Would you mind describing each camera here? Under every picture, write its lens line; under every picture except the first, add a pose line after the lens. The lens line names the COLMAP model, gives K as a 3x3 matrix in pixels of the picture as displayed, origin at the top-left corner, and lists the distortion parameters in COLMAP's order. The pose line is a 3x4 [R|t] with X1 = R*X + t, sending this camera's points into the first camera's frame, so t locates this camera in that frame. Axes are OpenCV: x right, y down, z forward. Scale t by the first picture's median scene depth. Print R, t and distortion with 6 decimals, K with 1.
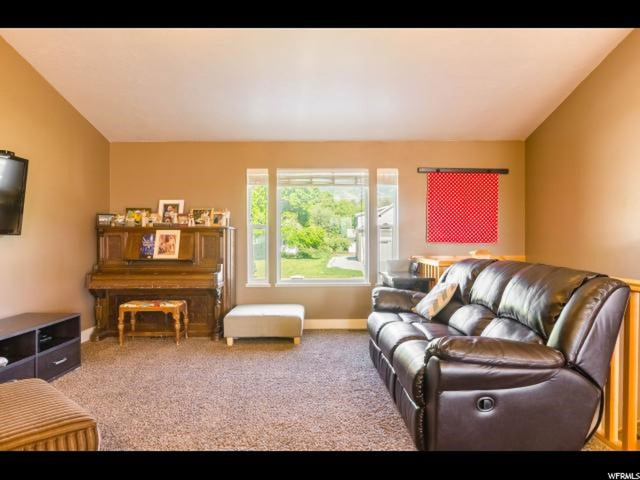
lens RADIAL K [[443.1, 0, 320.7], [0, 443.1, 241.2], [0, 0, 1]] dist [0.008256, 0.003814]
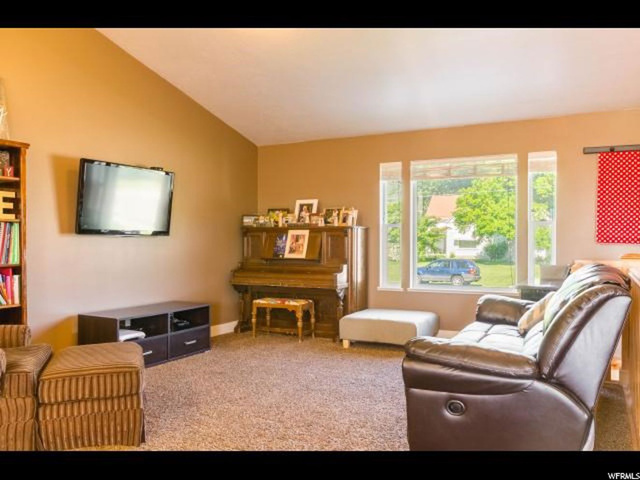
lens RADIAL K [[565.7, 0, 319.5], [0, 565.7, 239.9], [0, 0, 1]] dist [0.017392, 0.003966]
pose [[0.875882, 0.002218, -0.482519, 0.329151], [-0.002890, 0.999996, -0.000650, -0.001527], [0.482516, 0.001964, 0.875885, -0.114473]]
